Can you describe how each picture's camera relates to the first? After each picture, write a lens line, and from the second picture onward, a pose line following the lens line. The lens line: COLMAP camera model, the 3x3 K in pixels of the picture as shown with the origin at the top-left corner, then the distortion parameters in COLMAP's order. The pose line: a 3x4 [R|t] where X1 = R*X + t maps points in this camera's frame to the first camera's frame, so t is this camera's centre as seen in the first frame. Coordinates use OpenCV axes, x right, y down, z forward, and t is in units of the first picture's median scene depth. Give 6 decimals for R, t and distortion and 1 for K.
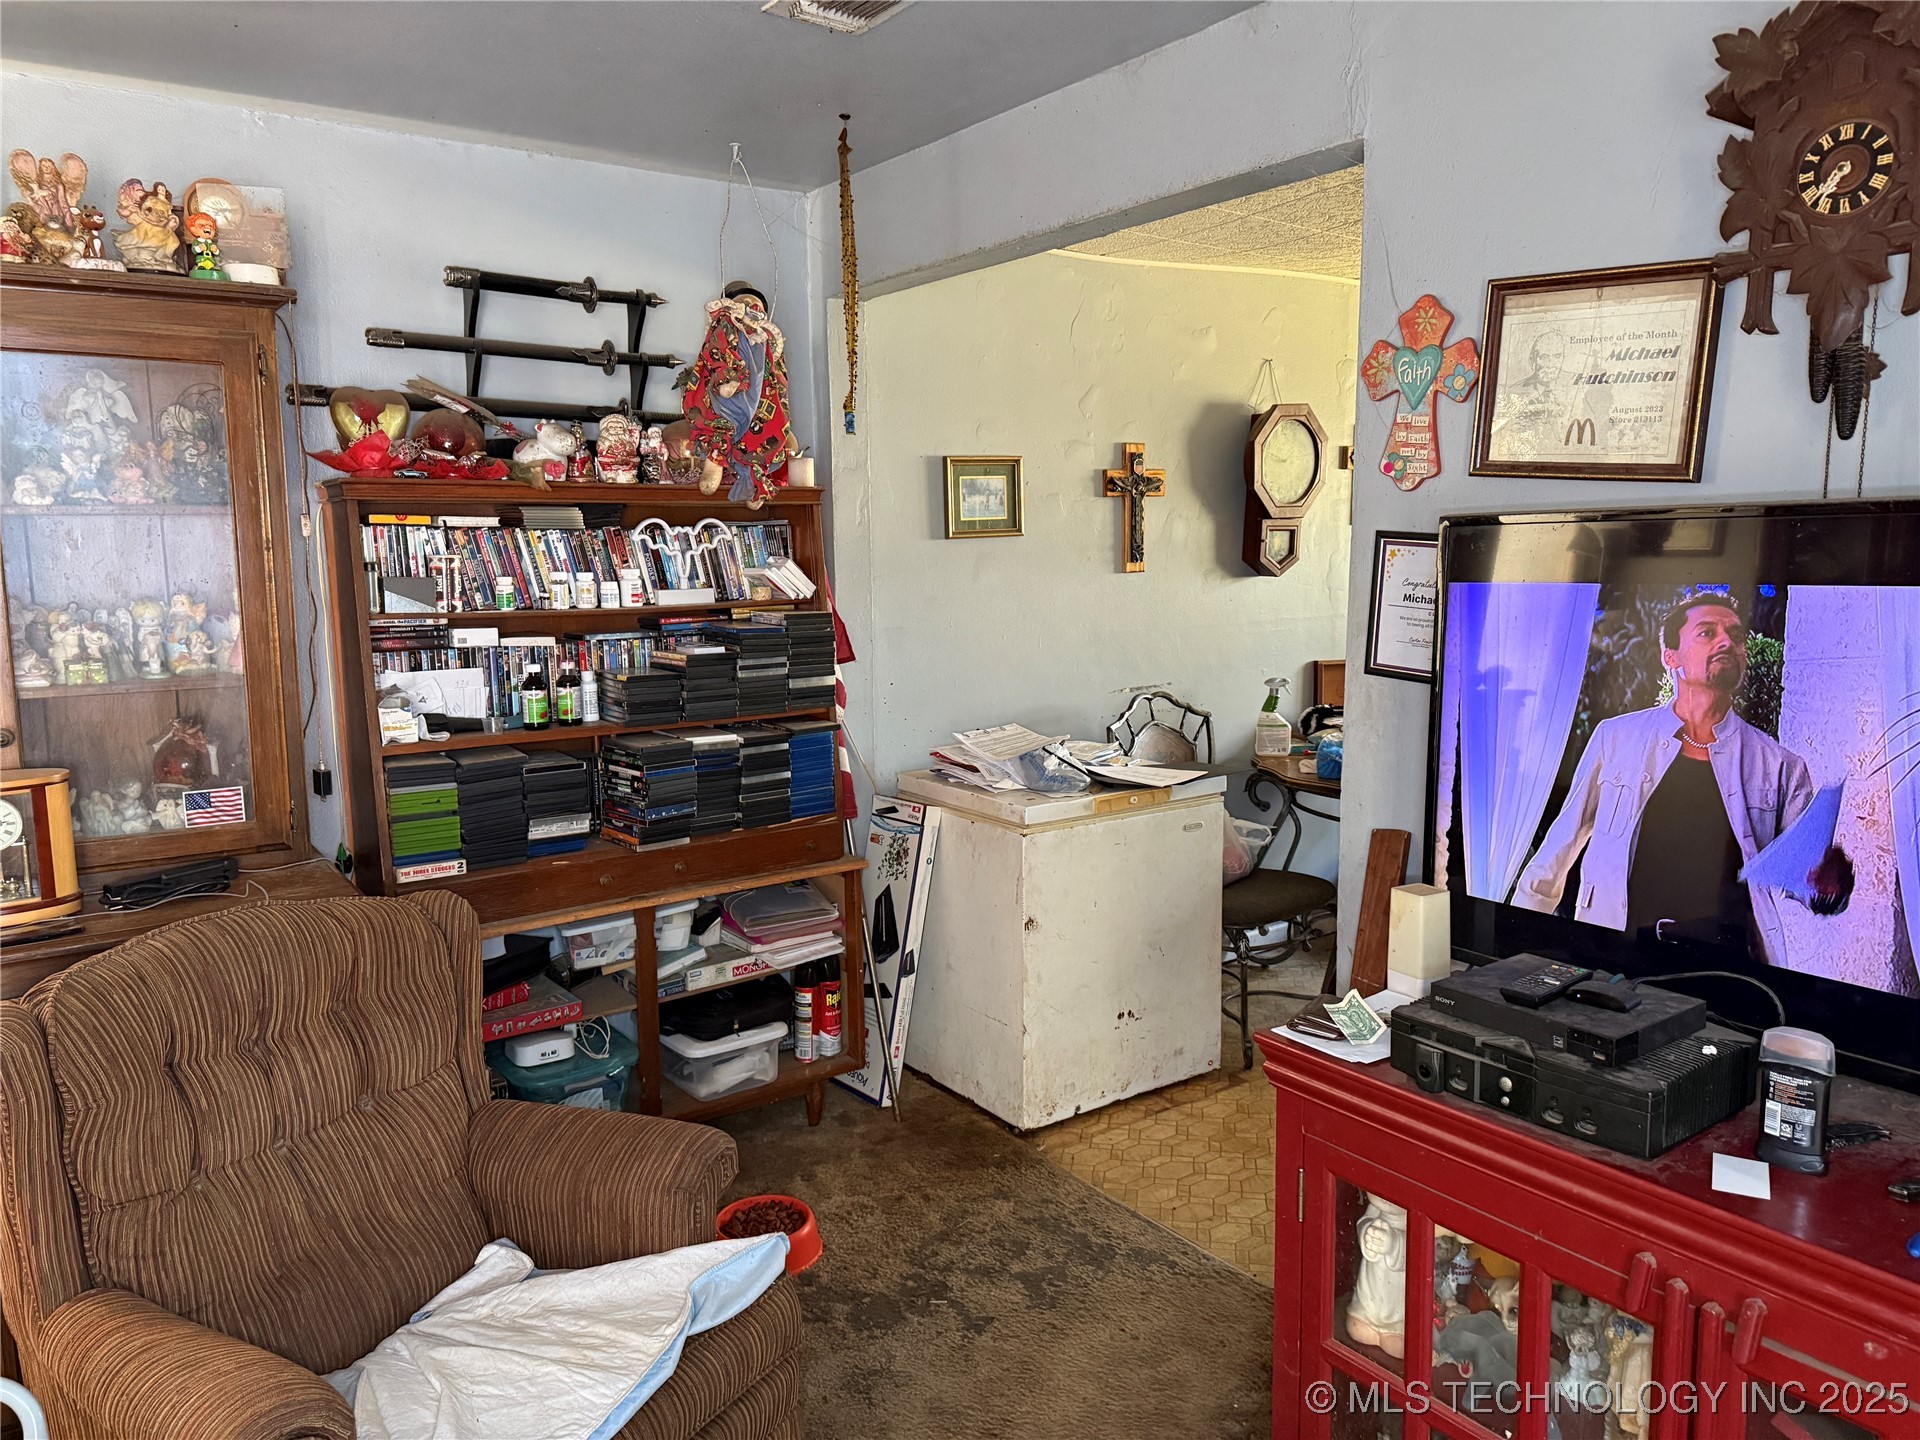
lens RADIAL K [[1340.4, 0, 959.2], [0, 1340.4, 727.1], [0, 0, 1]] dist [0.055693, -0.063513]
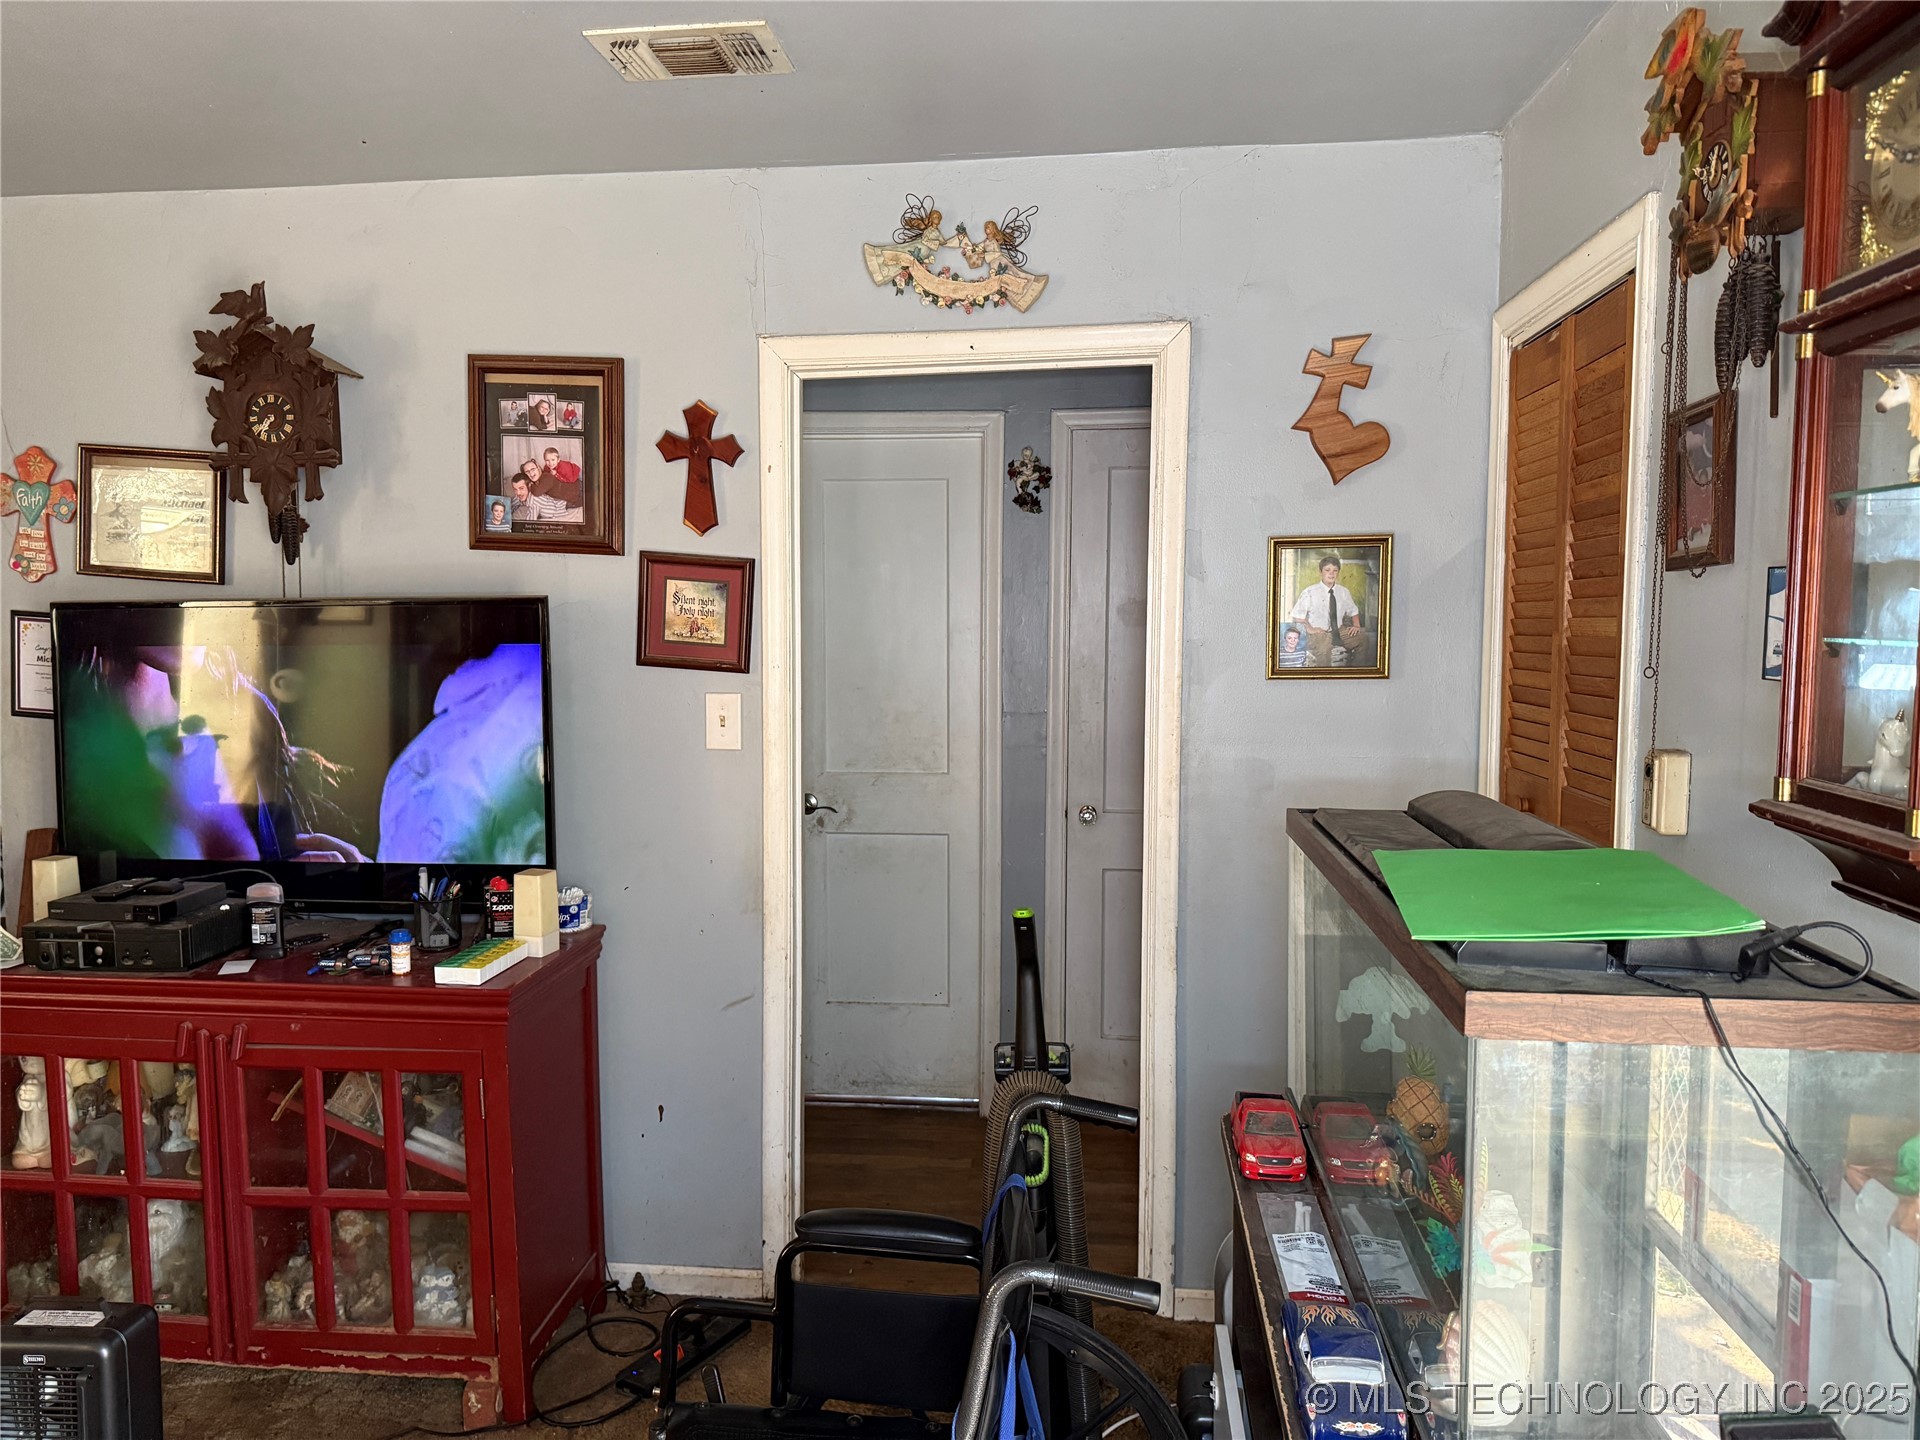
lens RADIAL K [[1340.4, 0, 959.2], [0, 1340.4, 727.1], [0, 0, 1]] dist [0.055693, -0.063513]
pose [[0.670952, -0.046762, 0.740025, -0.091135], [0.091497, 0.995604, -0.020045, 0.118060], [-0.735834, 0.081160, 0.672281, -0.837787]]
